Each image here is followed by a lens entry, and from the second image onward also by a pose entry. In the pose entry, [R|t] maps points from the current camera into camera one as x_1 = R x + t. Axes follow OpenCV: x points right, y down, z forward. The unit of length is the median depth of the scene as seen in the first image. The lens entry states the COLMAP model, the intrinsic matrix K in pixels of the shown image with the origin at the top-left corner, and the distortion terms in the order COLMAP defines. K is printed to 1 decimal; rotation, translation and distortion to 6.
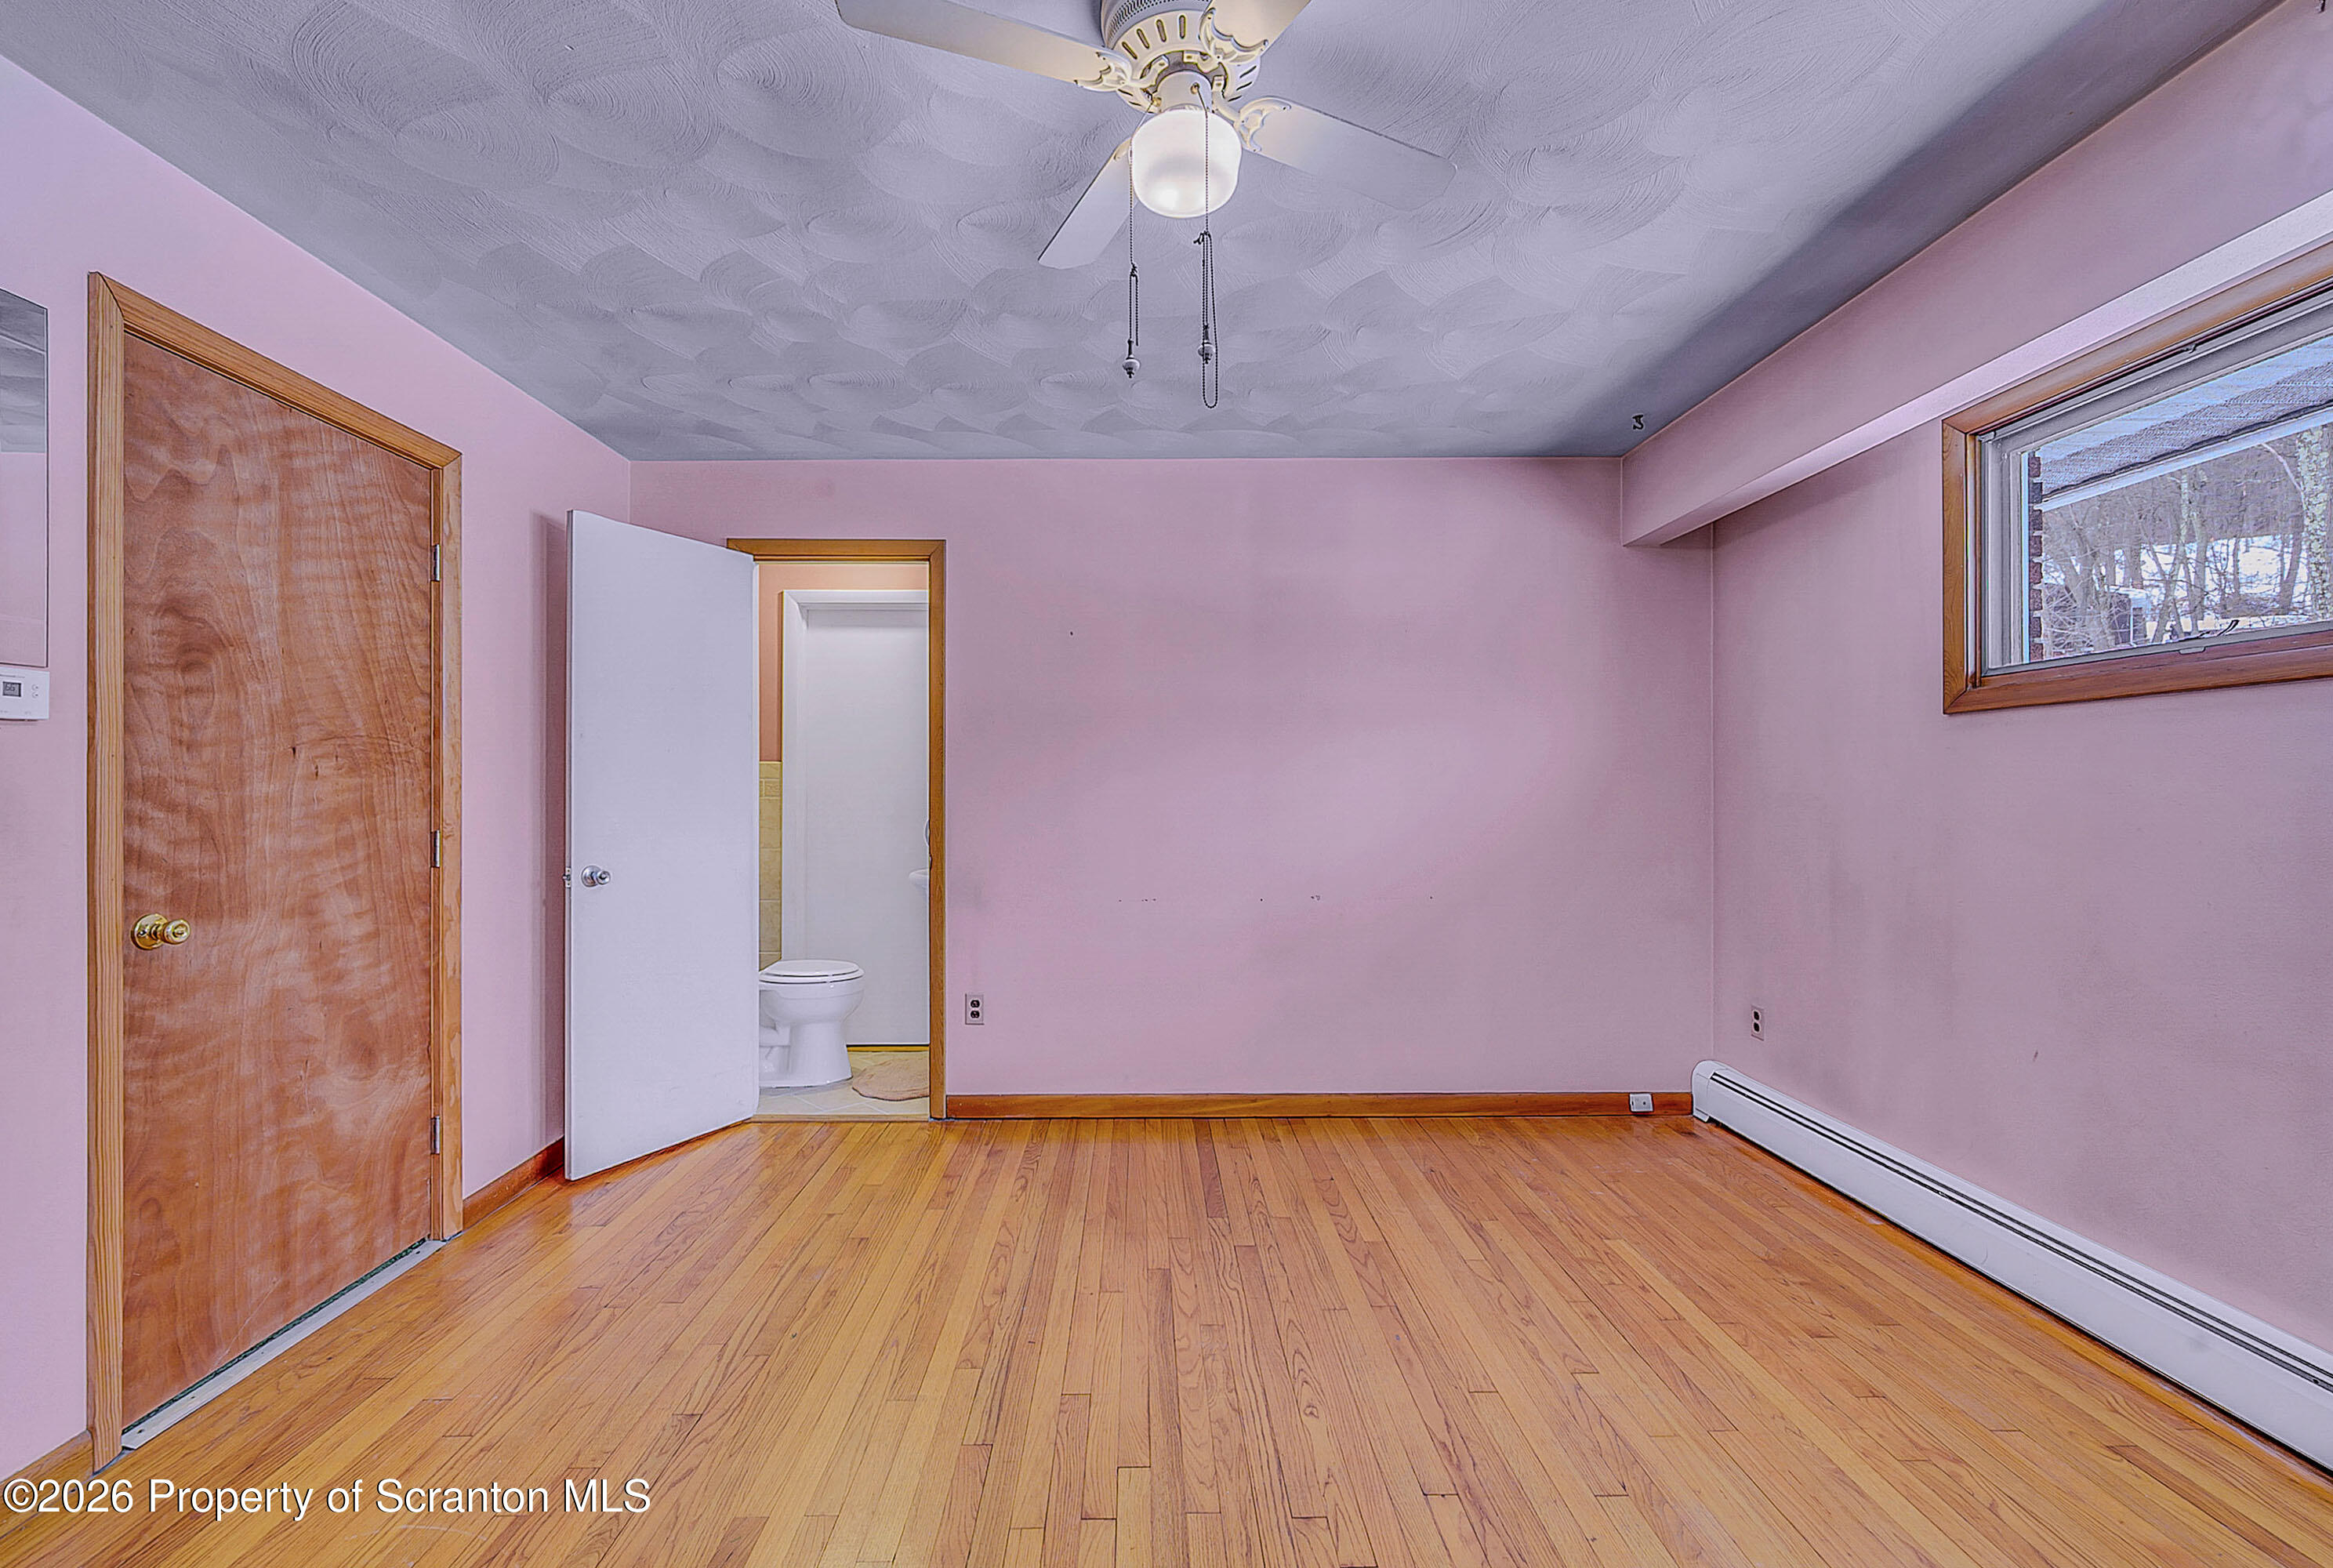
lens RADIAL K [[981.0, 0, 1164.7], [0, 981.0, 786.4], [0, 0, 1]] dist [-0.003887, -0.000321]
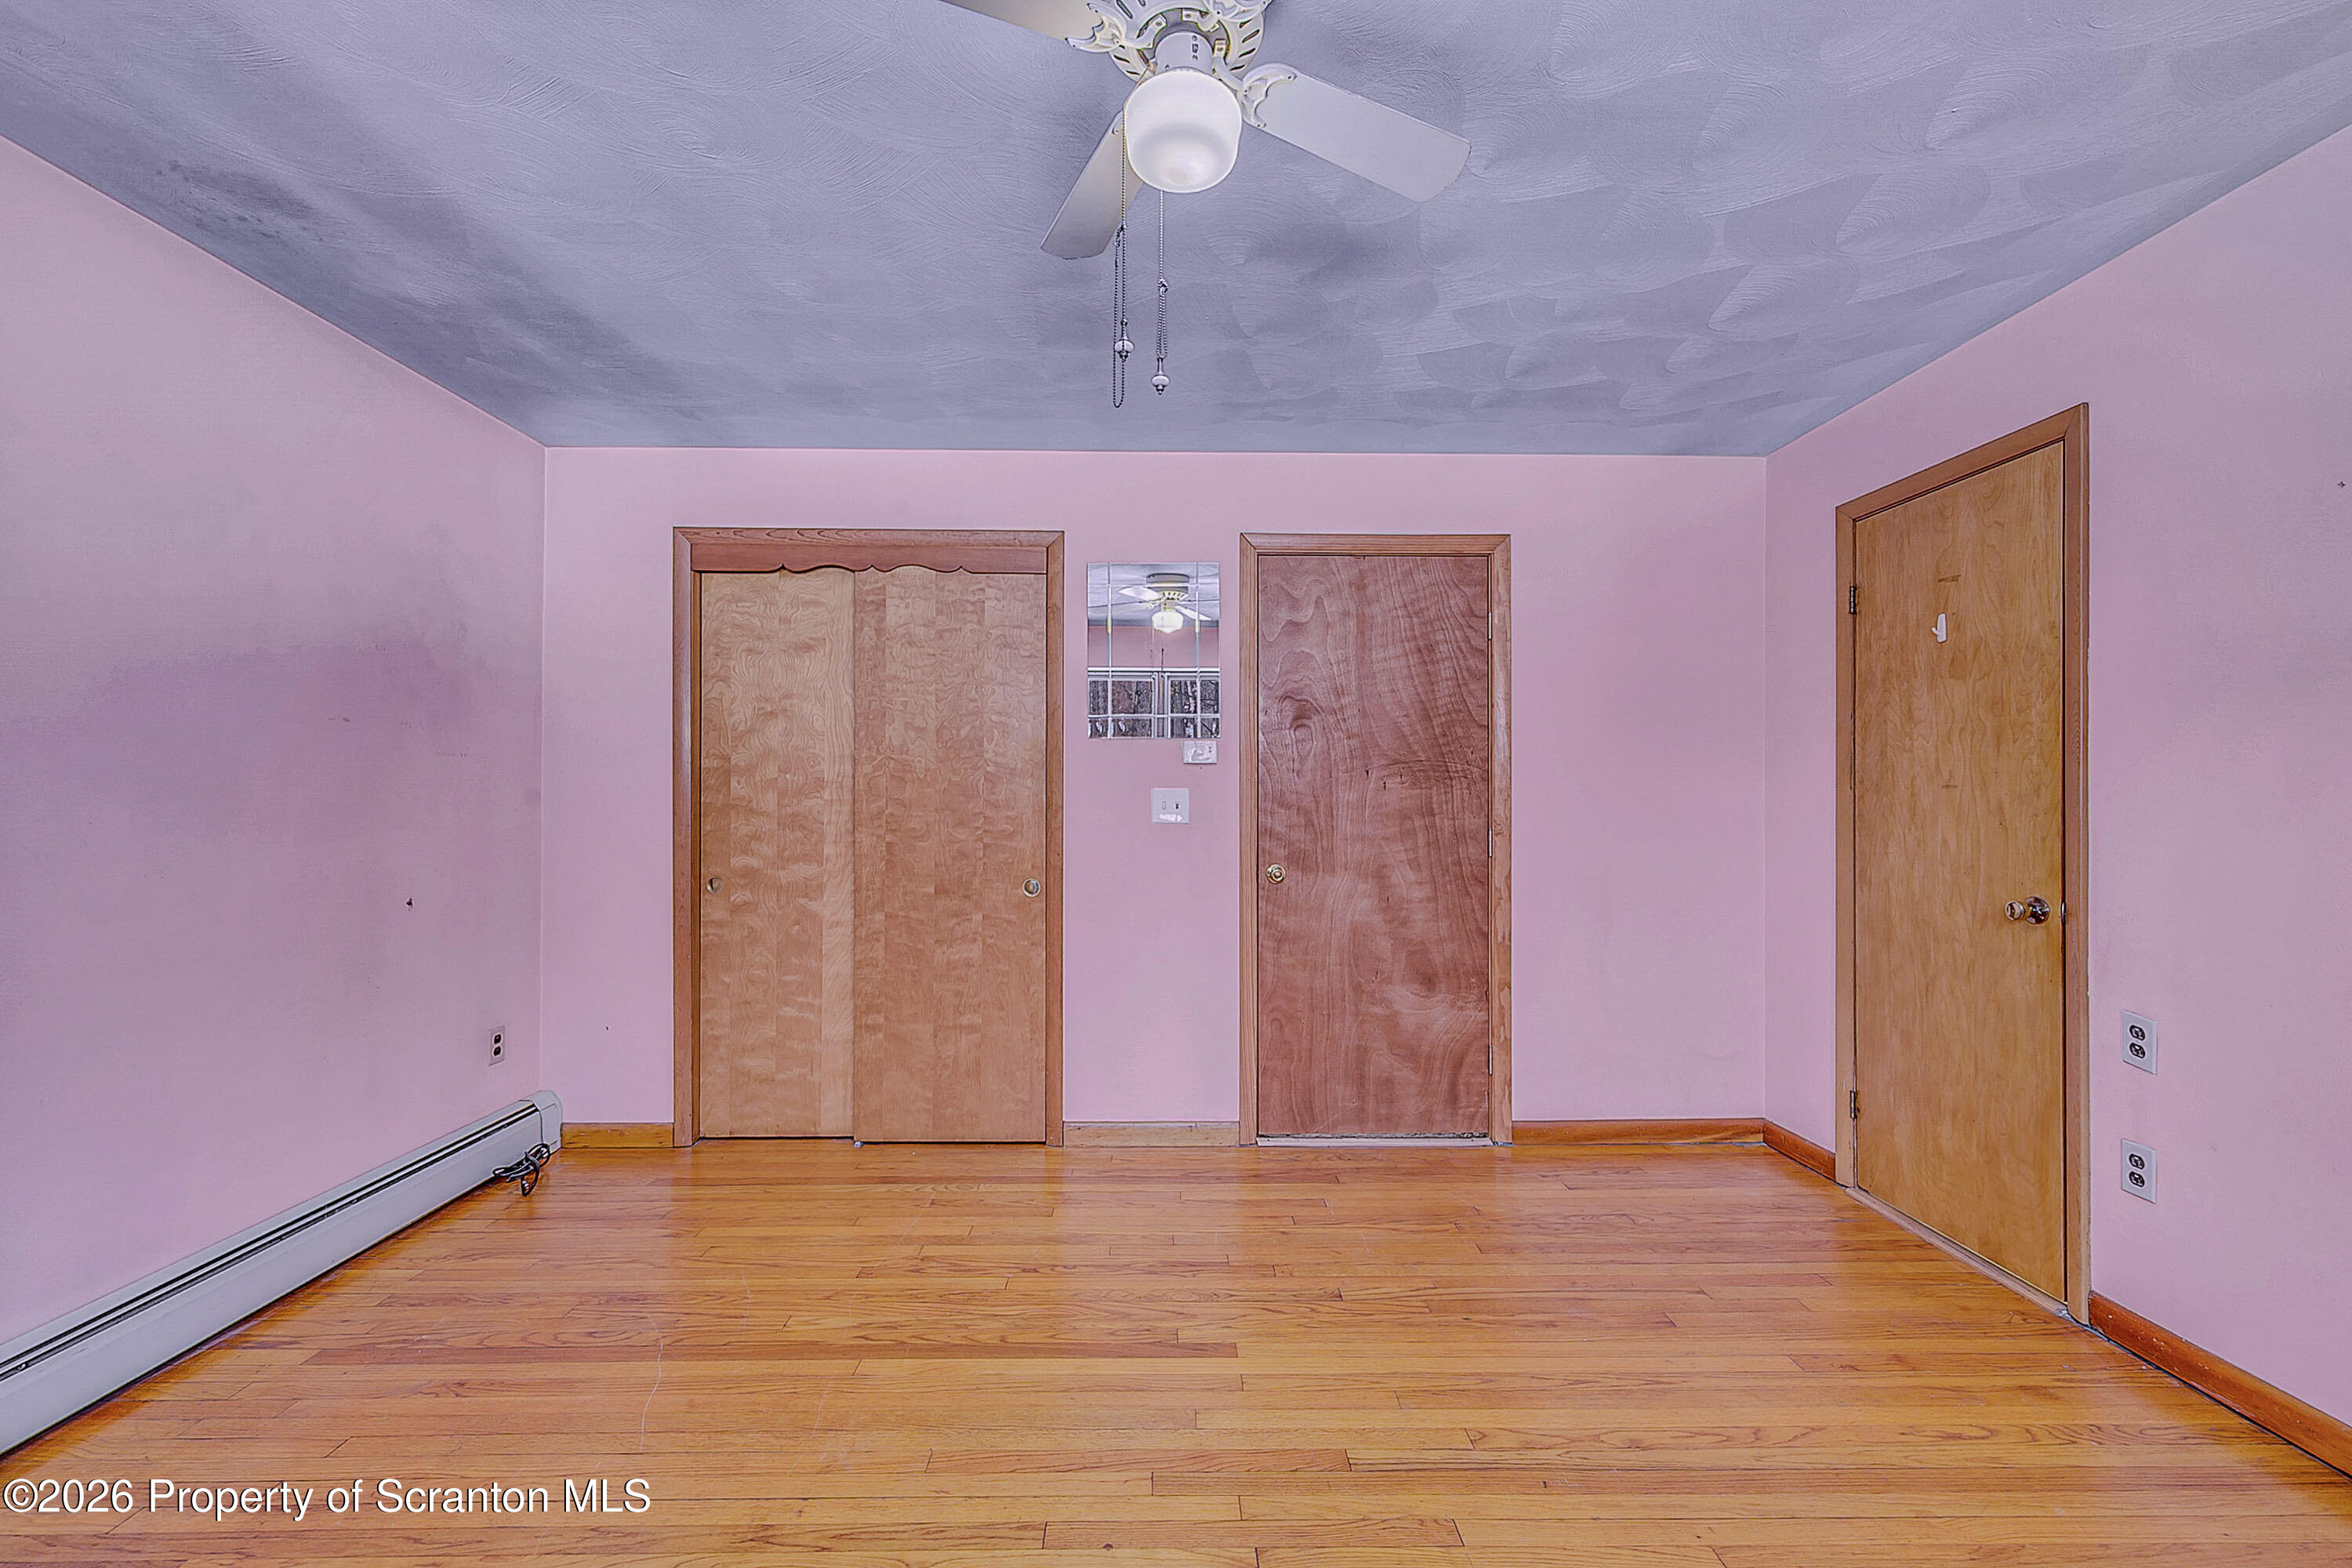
lens RADIAL K [[964.6, 0, 1177.6], [0, 964.6, 788.0], [0, 0, 1]] dist [0.002138, -0.000332]
pose [[-0.010231, -0.005684, -0.999932, 0.640102], [-0.000946, 0.999983, -0.005675, -0.002386], [0.999947, 0.000888, -0.010237, 0.675707]]
